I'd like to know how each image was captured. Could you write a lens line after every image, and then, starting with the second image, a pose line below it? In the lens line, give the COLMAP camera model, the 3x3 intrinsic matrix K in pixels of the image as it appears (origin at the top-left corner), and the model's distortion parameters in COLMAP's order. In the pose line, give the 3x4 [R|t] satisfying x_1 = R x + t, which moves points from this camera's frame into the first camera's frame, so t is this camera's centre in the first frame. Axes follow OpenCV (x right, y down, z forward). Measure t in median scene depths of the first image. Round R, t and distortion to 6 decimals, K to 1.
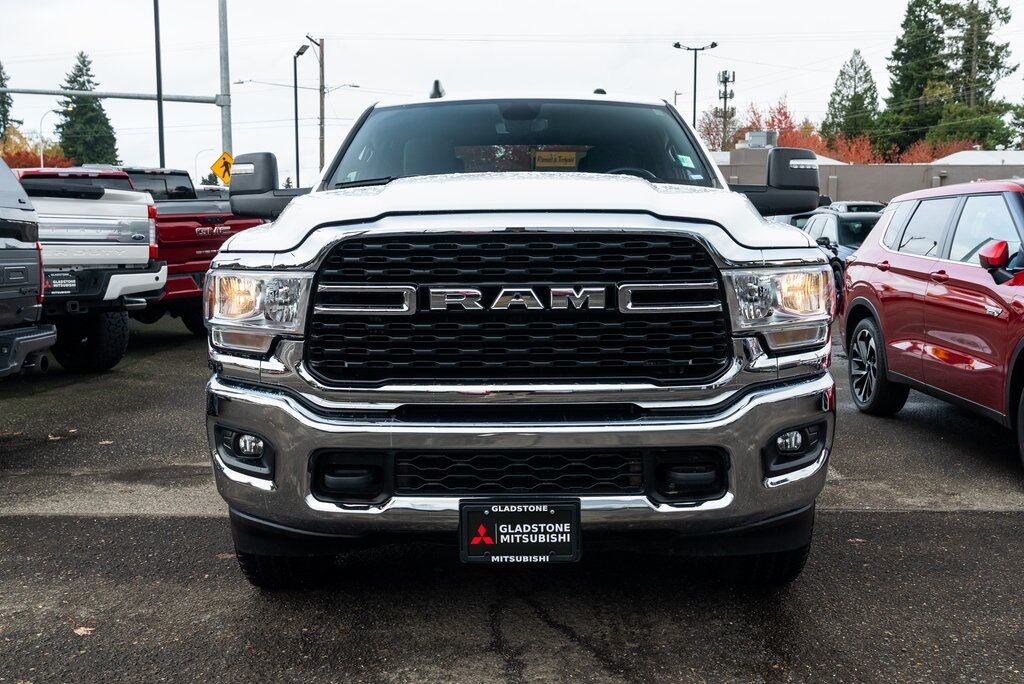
lens RADIAL K [[1014.3, 0, 512.0], [0, 1014.3, 342.0], [0, 0, 1]] dist [0.005425, -0.006126]
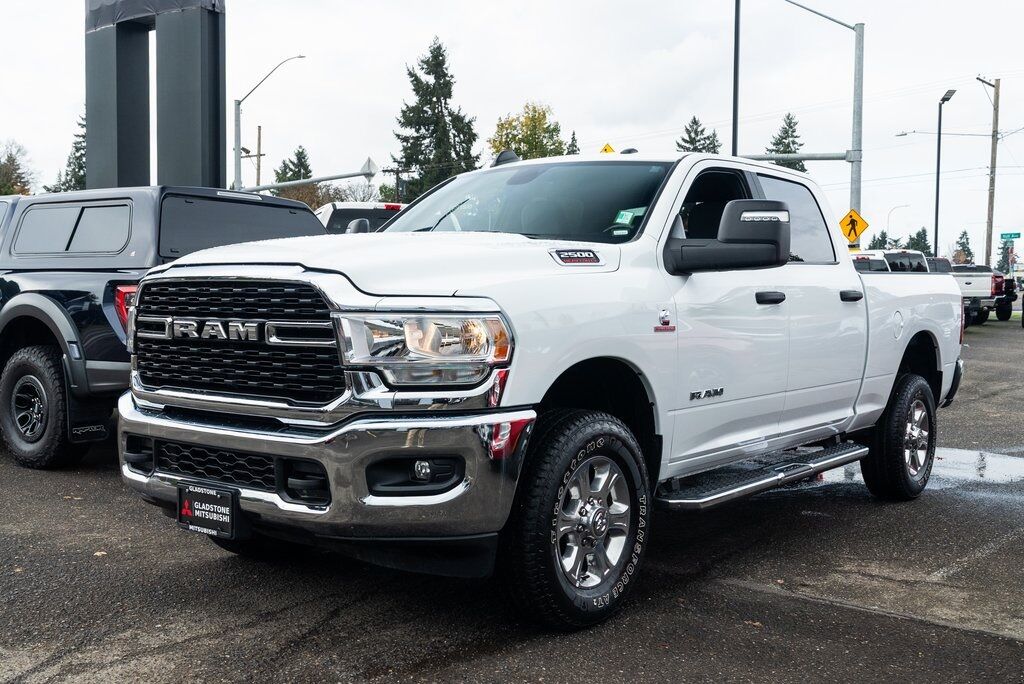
lens RADIAL K [[1080.0, 0, 512.0], [0, 1080.0, 342.0], [0, 0, 1]] dist [0.005982, 0.009869]
pose [[0.797754, 0.040738, -0.601605, 1.128249], [-0.078741, 0.996210, -0.036954, -0.005788], [0.597819, 0.076851, 0.797938, 0.113976]]
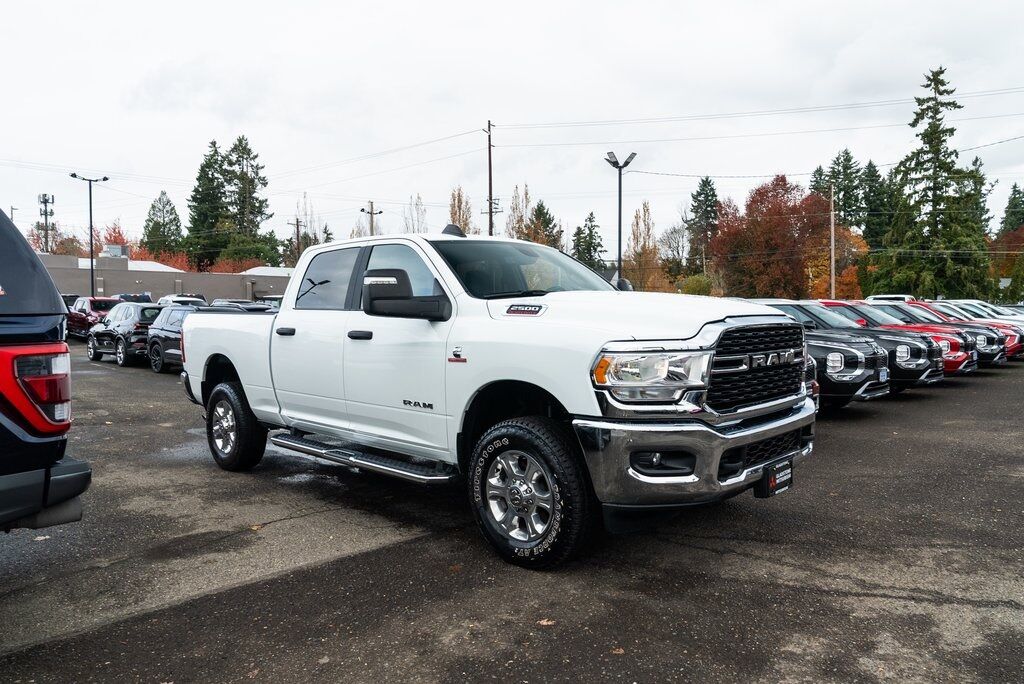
lens RADIAL K [[695.0, 0, 512.0], [0, 695.0, 342.0], [0, 0, 1]] dist [-0.040241, 0.026529]
pose [[0.690693, -0.030461, 0.722506, -1.301239], [0.084086, 0.995718, -0.038404, -0.065840], [-0.718243, 0.087278, 0.690297, 0.426359]]
